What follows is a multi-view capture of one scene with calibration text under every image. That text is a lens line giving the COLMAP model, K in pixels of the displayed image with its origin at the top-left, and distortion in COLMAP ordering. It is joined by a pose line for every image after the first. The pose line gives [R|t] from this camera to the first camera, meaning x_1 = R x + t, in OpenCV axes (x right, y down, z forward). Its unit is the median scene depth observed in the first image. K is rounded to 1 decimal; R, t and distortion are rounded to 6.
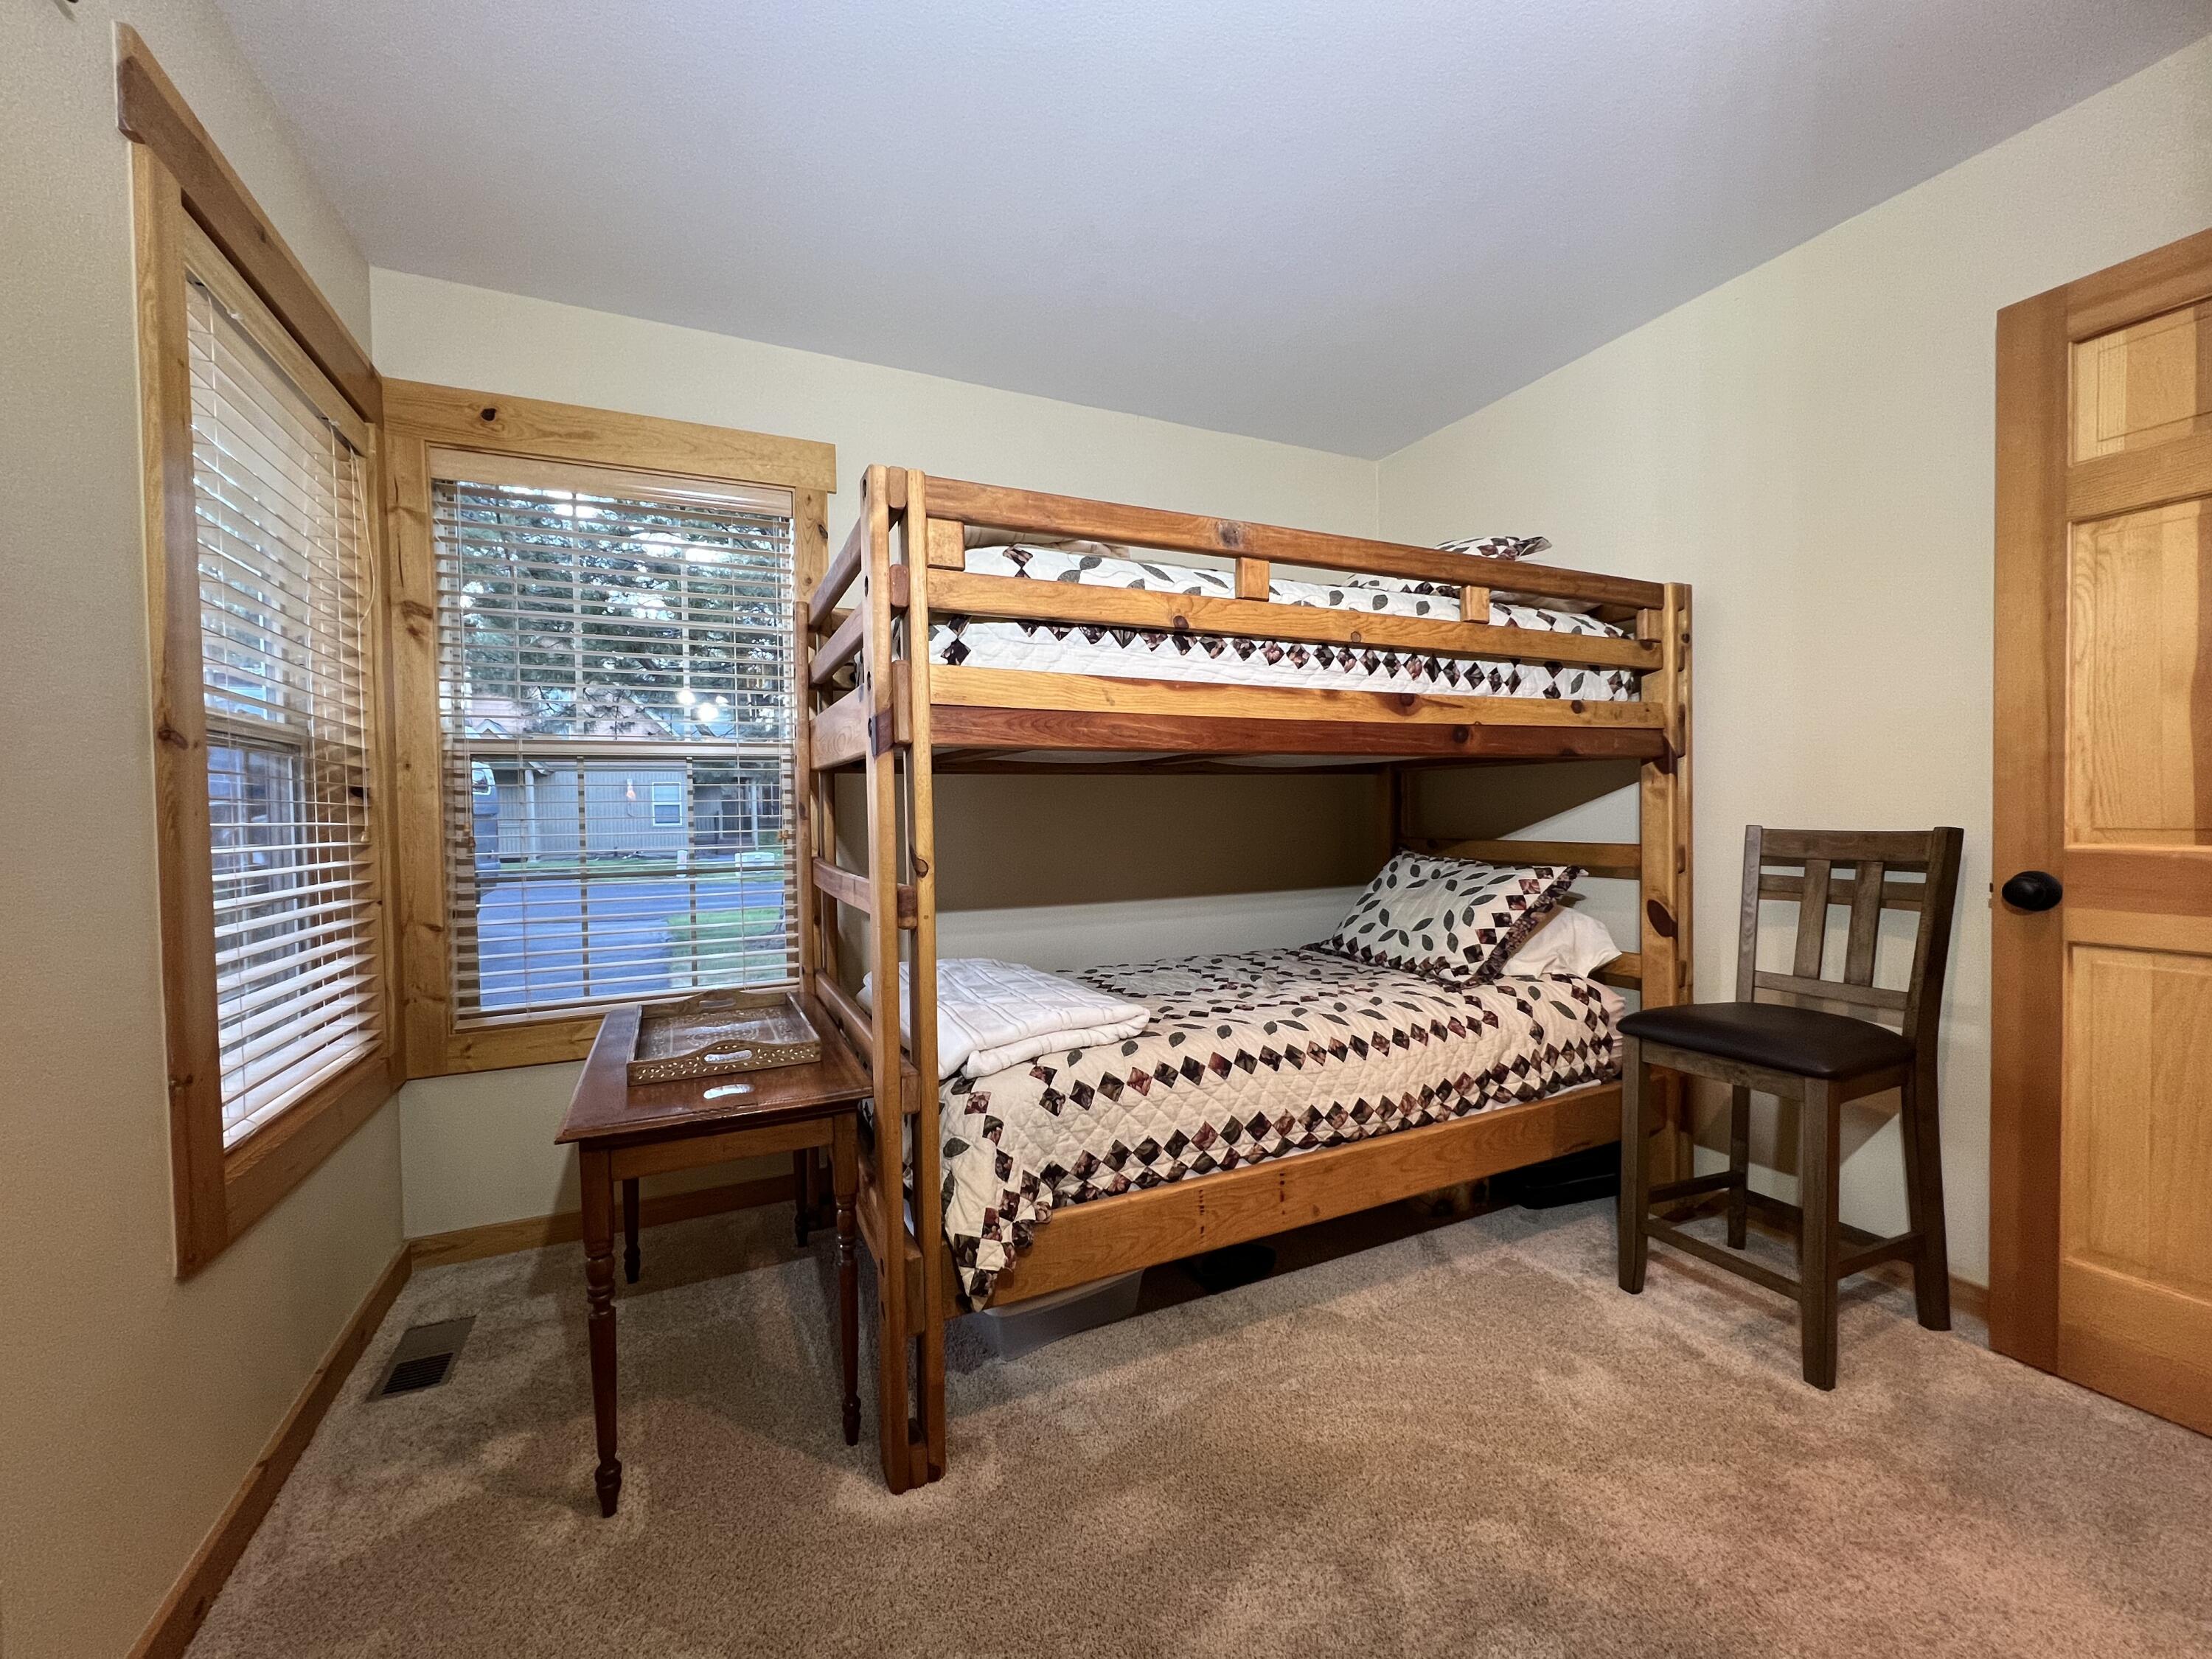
lens RADIAL K [[903.7, 0, 1109.0], [0, 903.7, 834.8], [0, 0, 1]] dist [0.003437, 0.000004]
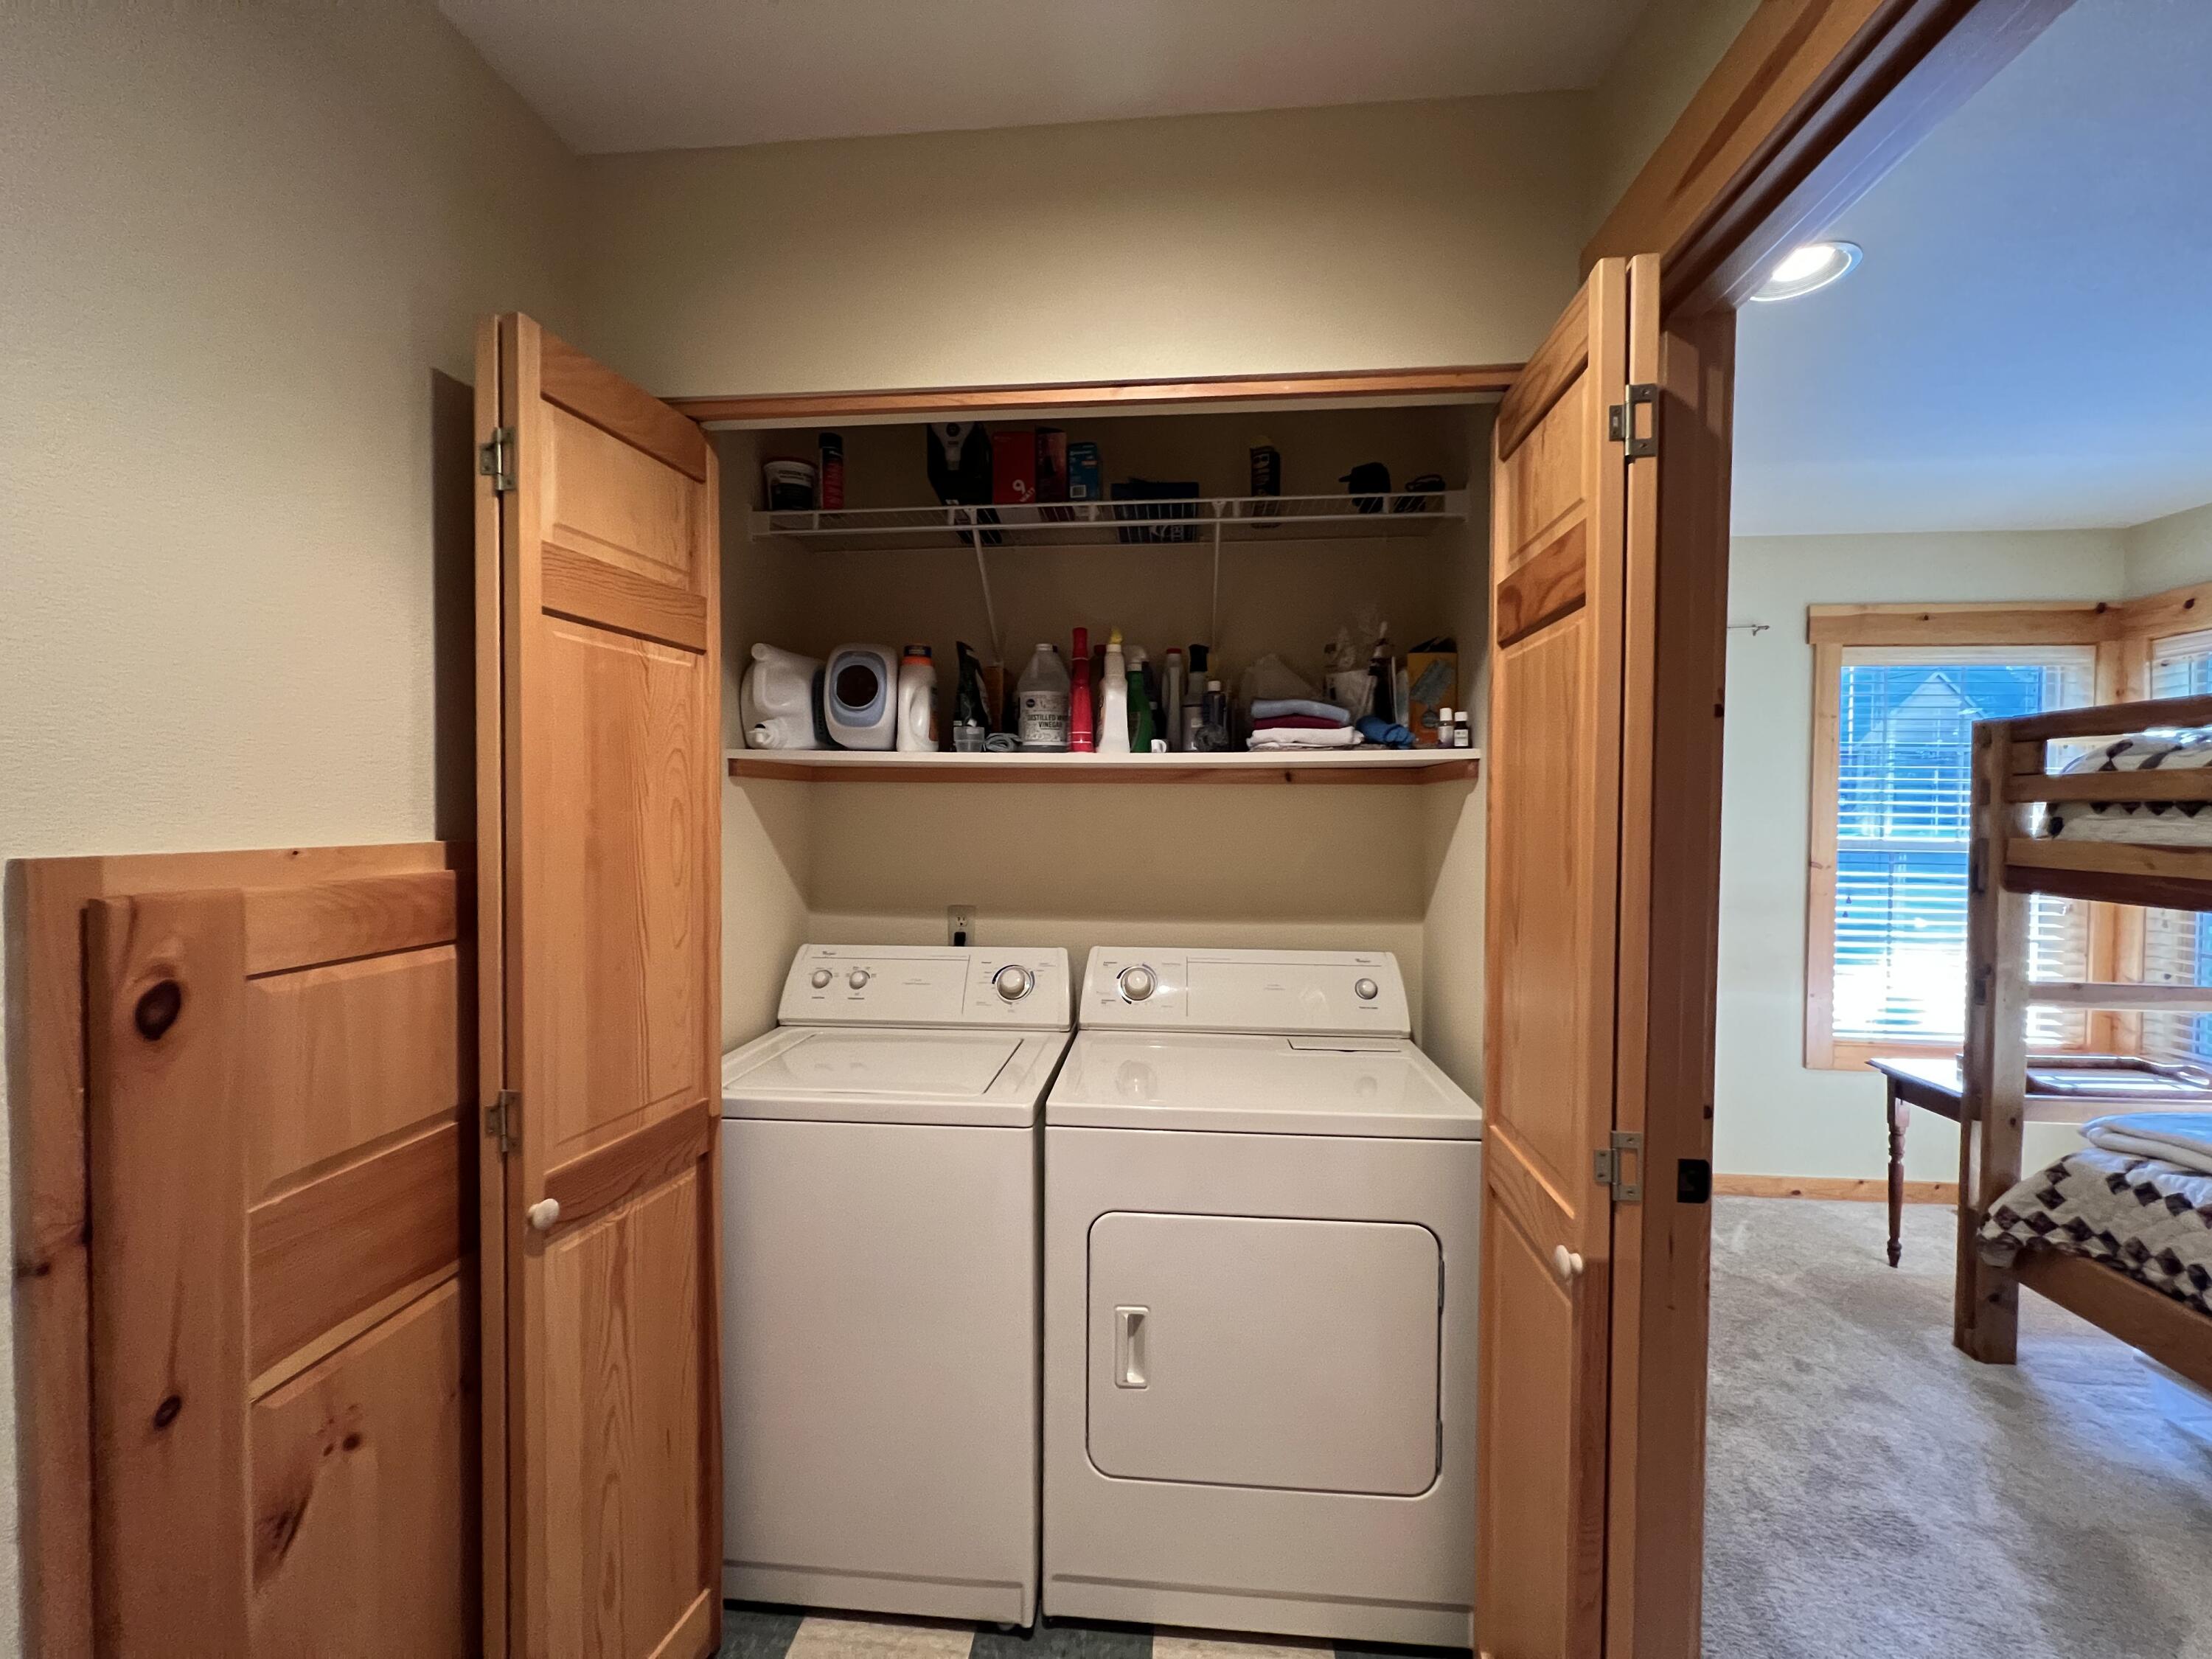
lens RADIAL K [[887.1, 0, 1111.7], [0, 887.1, 819.3], [0, 0, 1]] dist [-0.007098, 0.001540]
pose [[-0.500479, 0.036890, -0.864962, 1.648196], [-0.012482, 0.998680, 0.049815, -0.245587], [0.865659, 0.035728, -0.499358, 0.388561]]
